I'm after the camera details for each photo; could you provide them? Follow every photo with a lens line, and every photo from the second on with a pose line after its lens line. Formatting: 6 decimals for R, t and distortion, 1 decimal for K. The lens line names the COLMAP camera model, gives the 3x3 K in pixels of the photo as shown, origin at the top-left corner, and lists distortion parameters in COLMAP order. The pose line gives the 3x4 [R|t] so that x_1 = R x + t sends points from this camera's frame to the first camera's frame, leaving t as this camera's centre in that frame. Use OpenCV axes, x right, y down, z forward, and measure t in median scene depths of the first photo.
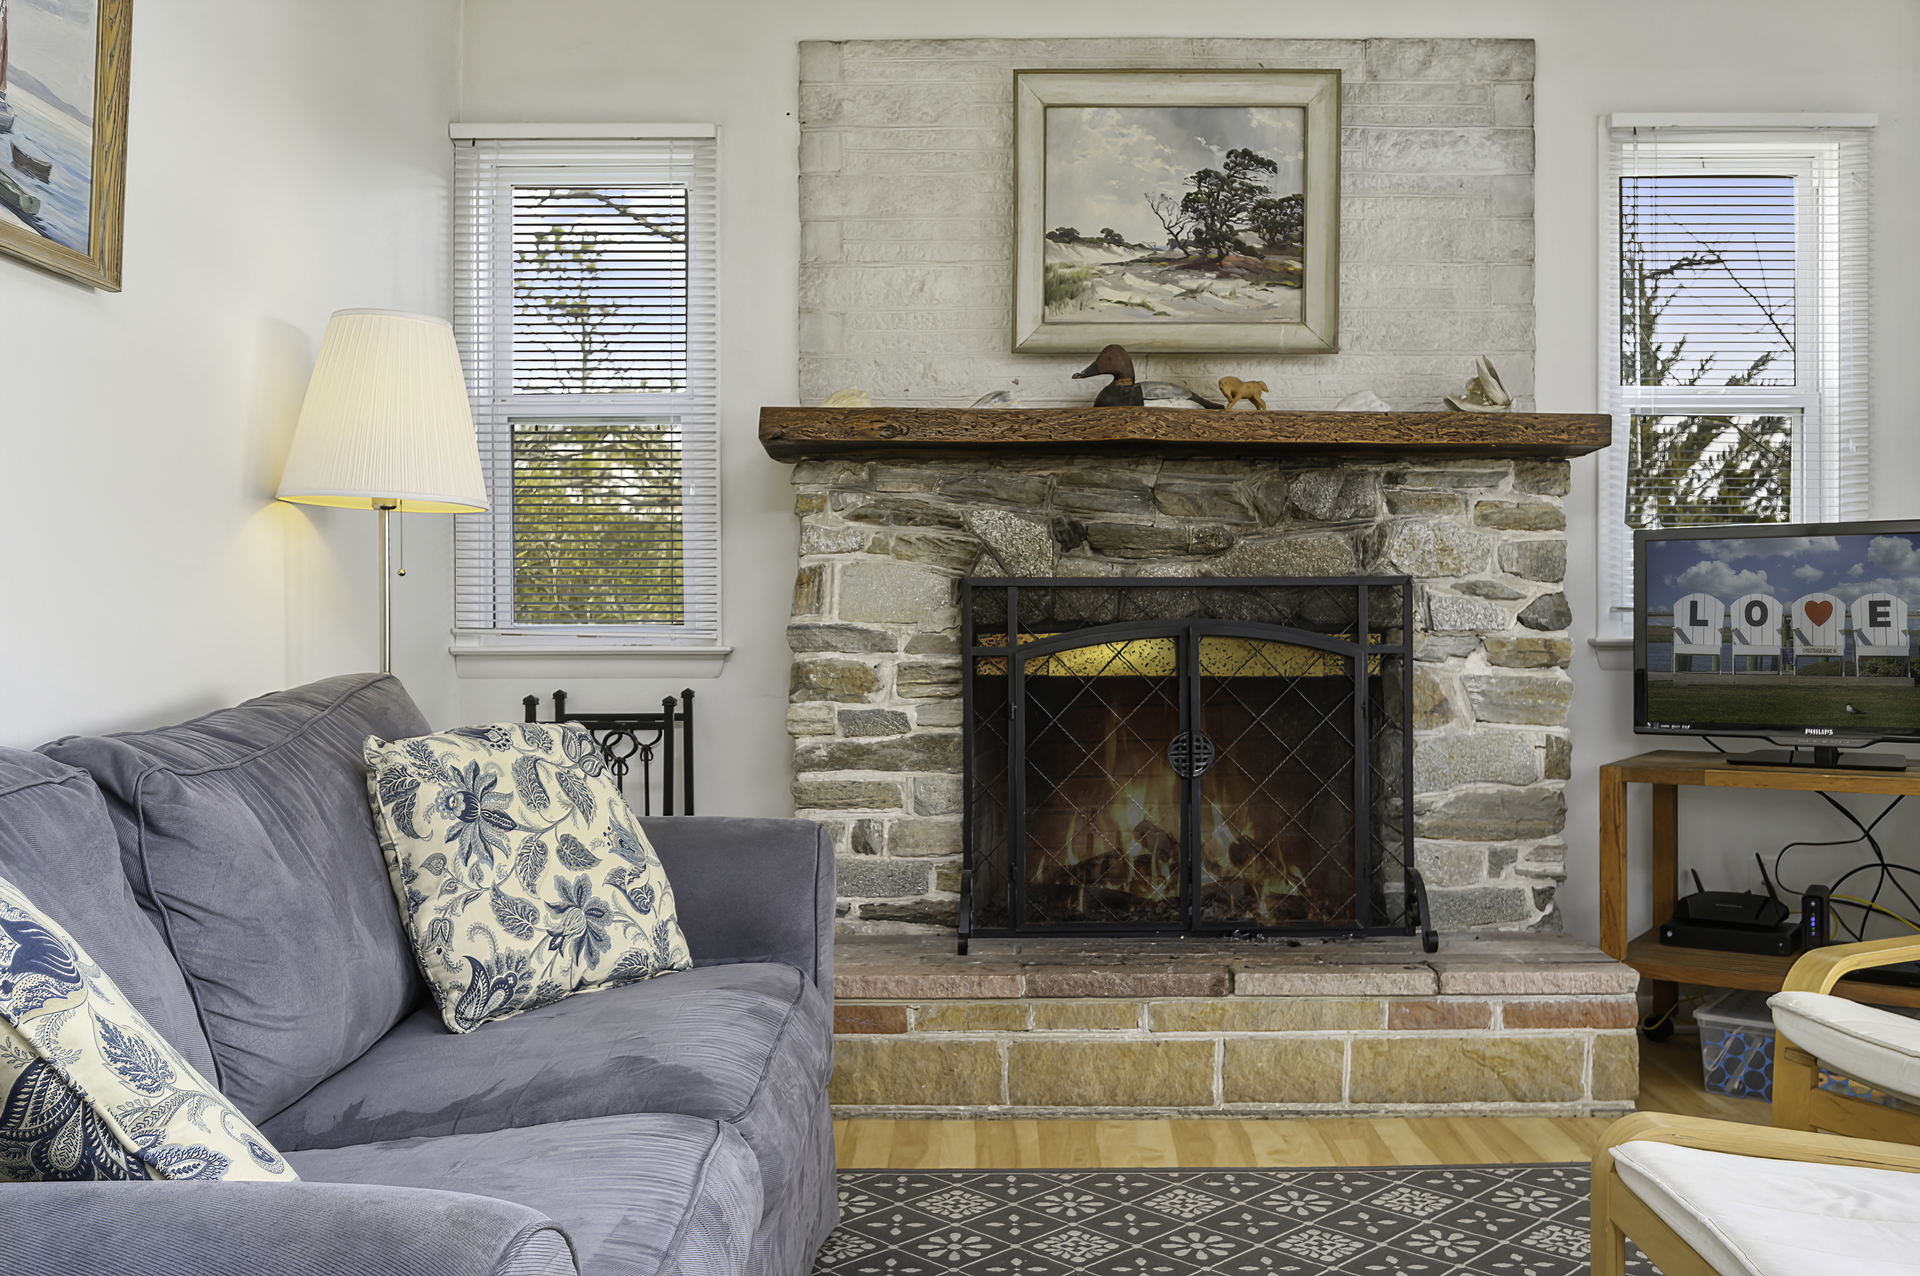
lens RADIAL K [[1683.1, 0, 960.0], [0, 1683.1, 638.0], [0, 0, 1]] dist [-0.020572, 0.000859]
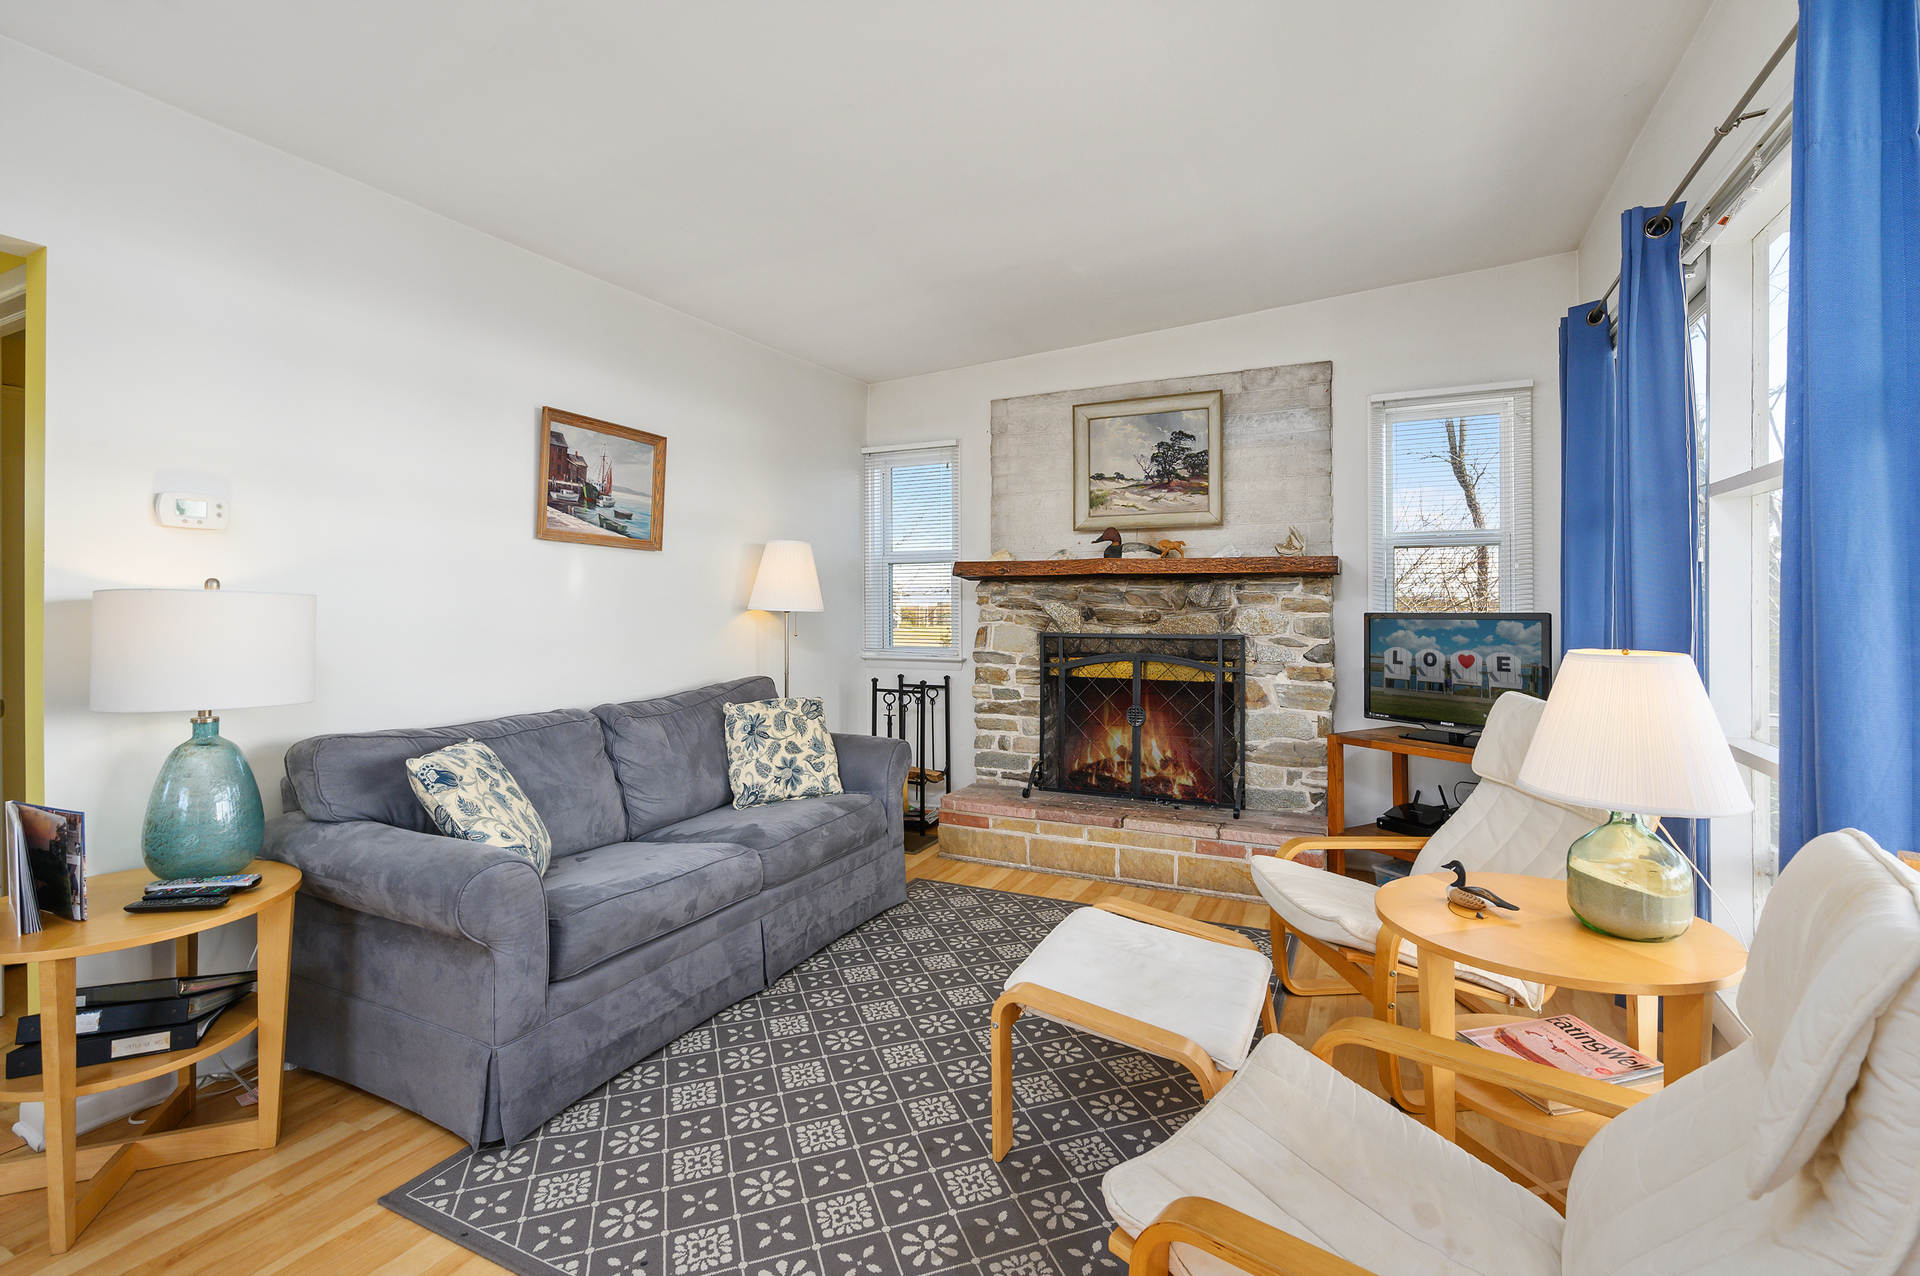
lens RADIAL K [[842.9, 0, 961.4], [0, 842.9, 608.0], [0, 0, 1]] dist [0.000460, 0.000024]
pose [[0.903477, 0.000807, -0.428637, 0.394038], [-0.005359, 0.999941, -0.009413, -0.057633], [0.428604, 0.010801, 0.903428, -0.083027]]
